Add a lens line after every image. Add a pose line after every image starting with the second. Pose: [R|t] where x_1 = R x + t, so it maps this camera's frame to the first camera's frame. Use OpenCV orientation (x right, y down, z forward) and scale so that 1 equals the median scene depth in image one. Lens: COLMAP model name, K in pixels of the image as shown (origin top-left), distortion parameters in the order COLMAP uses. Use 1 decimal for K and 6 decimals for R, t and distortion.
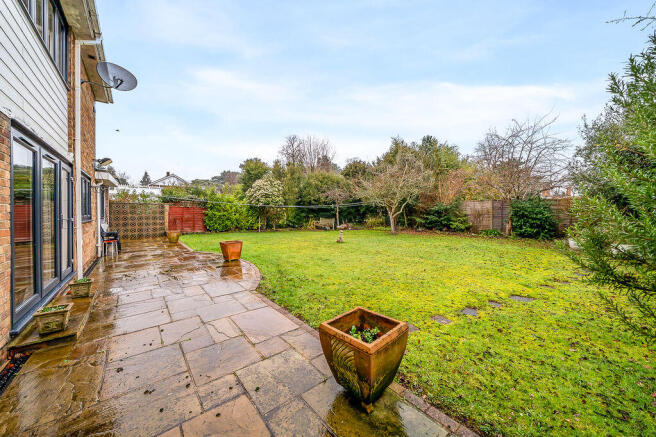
lens RADIAL K [[241.5, 0, 328.1], [0, 241.5, 215.7], [0, 0, 1]] dist [-0.000861, 0.000012]
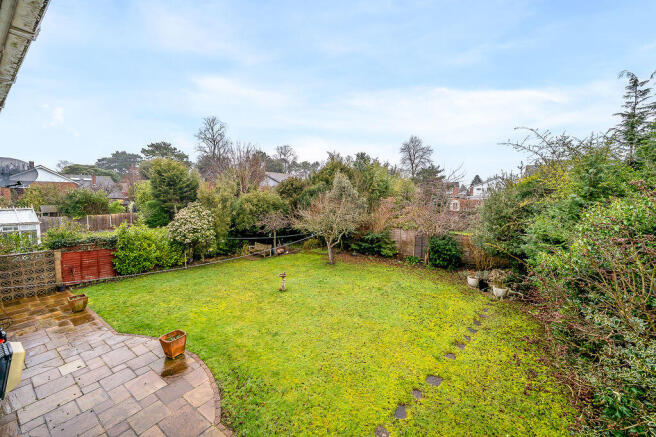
lens RADIAL K [[258.8, 0, 328.0], [0, 258.8, 217.8], [0, 0, 1]] dist [0.002634, 0.000155]
pose [[0.961037, -0.015878, 0.275965, -0.044684], [-0.006077, 0.996894, 0.078522, -0.202408], [-0.276355, -0.077139, 0.957955, -0.044106]]
